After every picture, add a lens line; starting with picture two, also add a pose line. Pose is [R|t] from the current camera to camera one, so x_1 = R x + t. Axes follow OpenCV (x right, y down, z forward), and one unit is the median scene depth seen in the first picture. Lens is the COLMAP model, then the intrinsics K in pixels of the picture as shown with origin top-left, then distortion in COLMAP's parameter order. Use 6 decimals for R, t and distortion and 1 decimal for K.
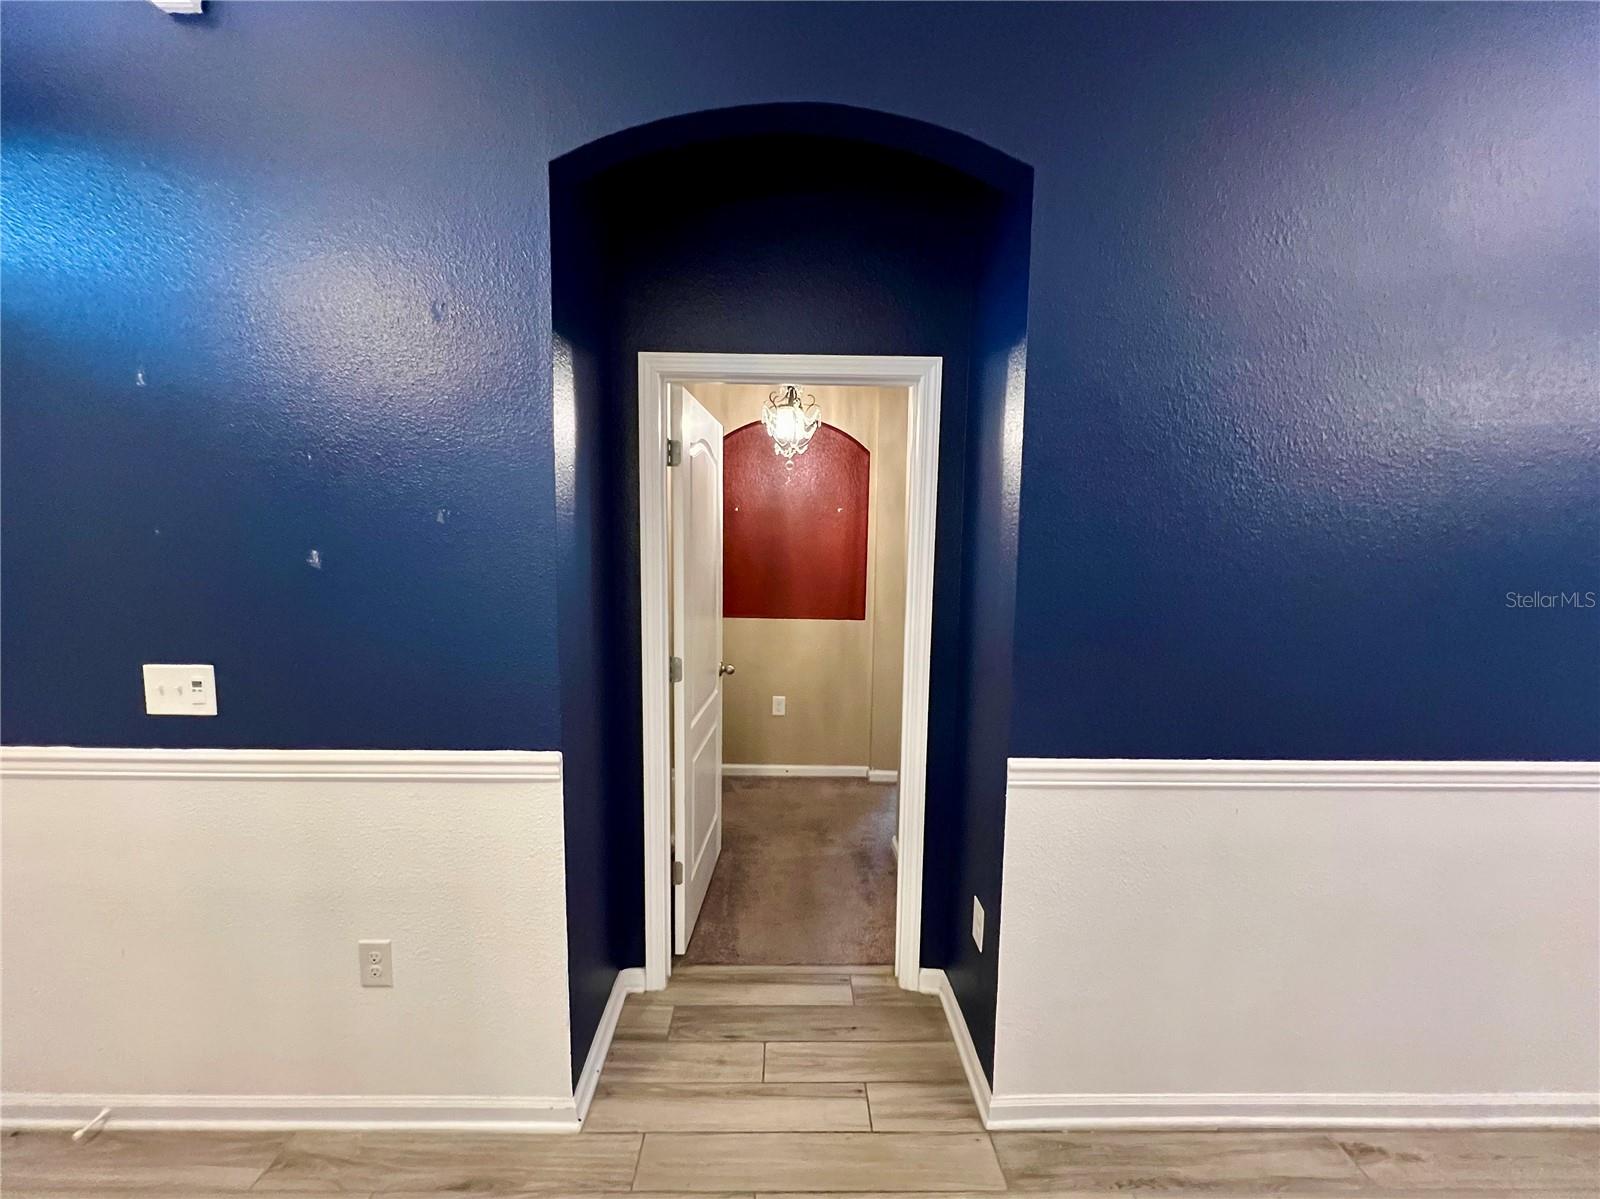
lens RADIAL K [[641.8, 0, 796.4], [0, 641.8, 596.3], [0, 0, 1]] dist [-0.002991, 0.000309]
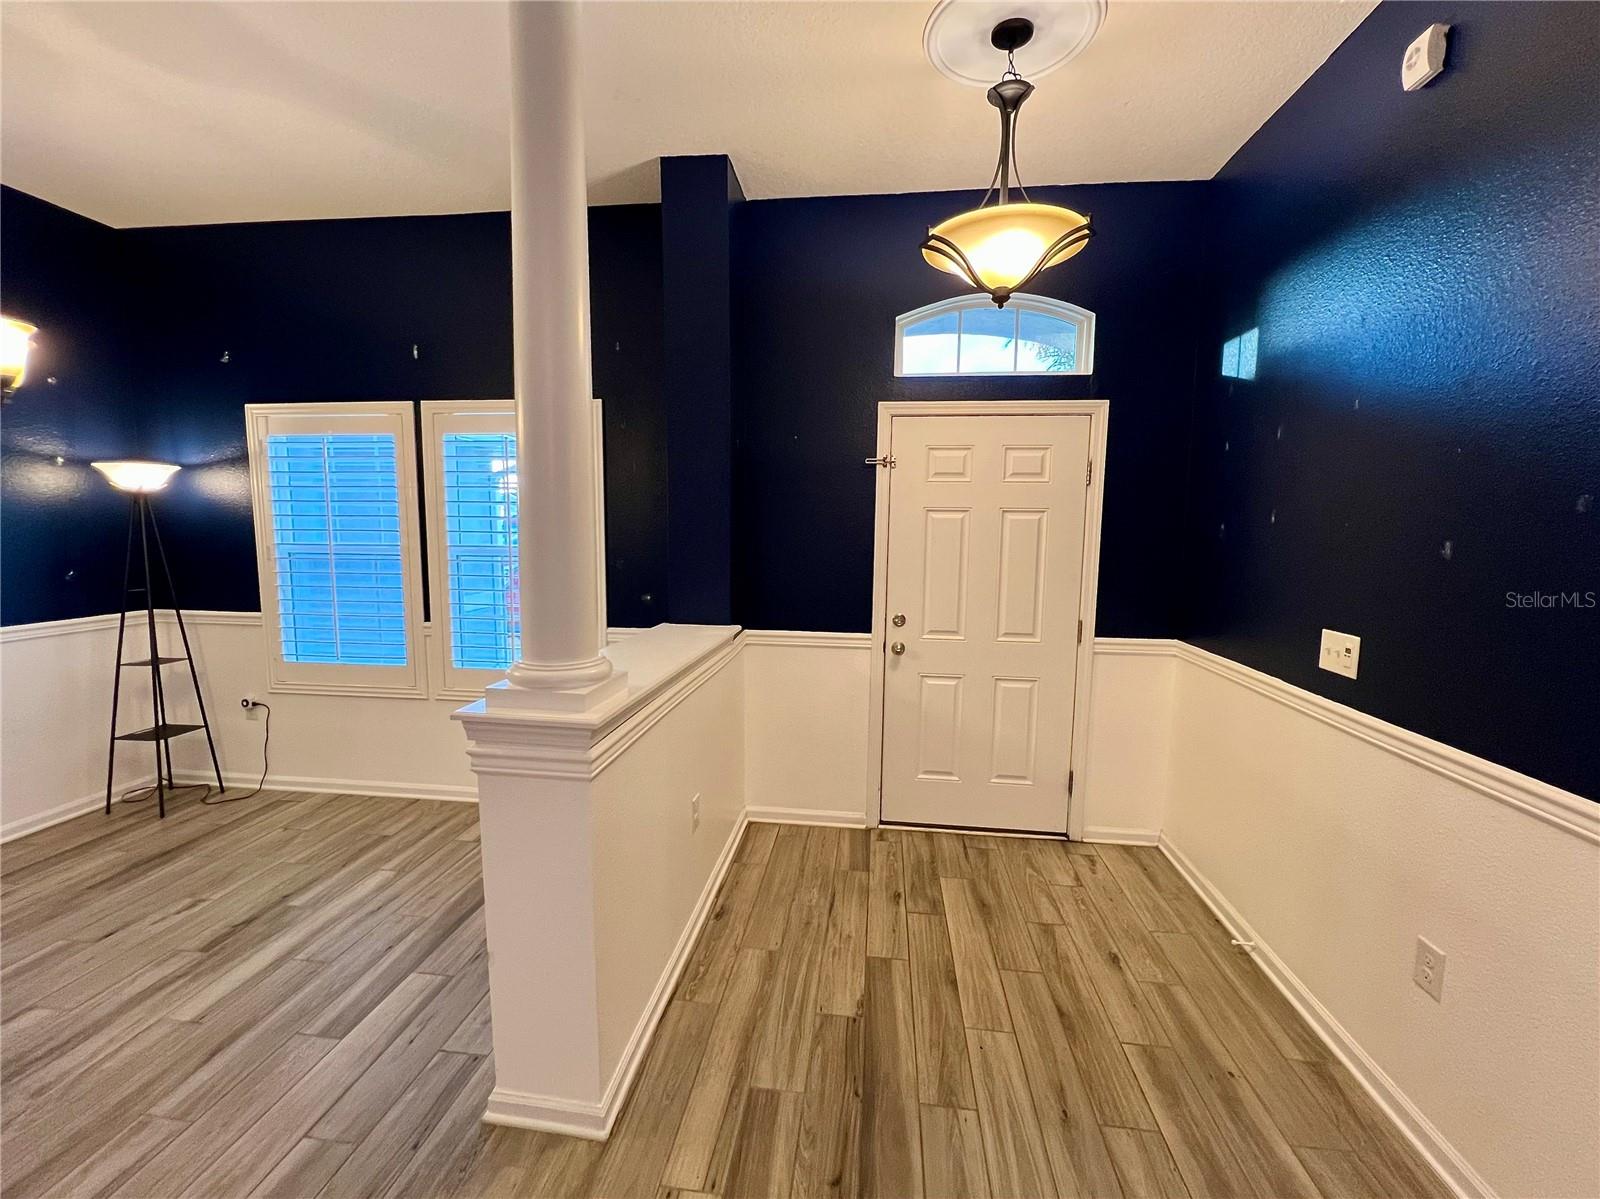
lens RADIAL K [[641.8, 0, 796.4], [0, 641.8, 596.3], [0, 0, 1]] dist [-0.002991, 0.000309]
pose [[-0.118899, 0.110525, -0.986736, 0.358481], [-0.112238, 0.985919, 0.123958, 0.002530], [0.986542, 0.125488, -0.104819, 0.080922]]
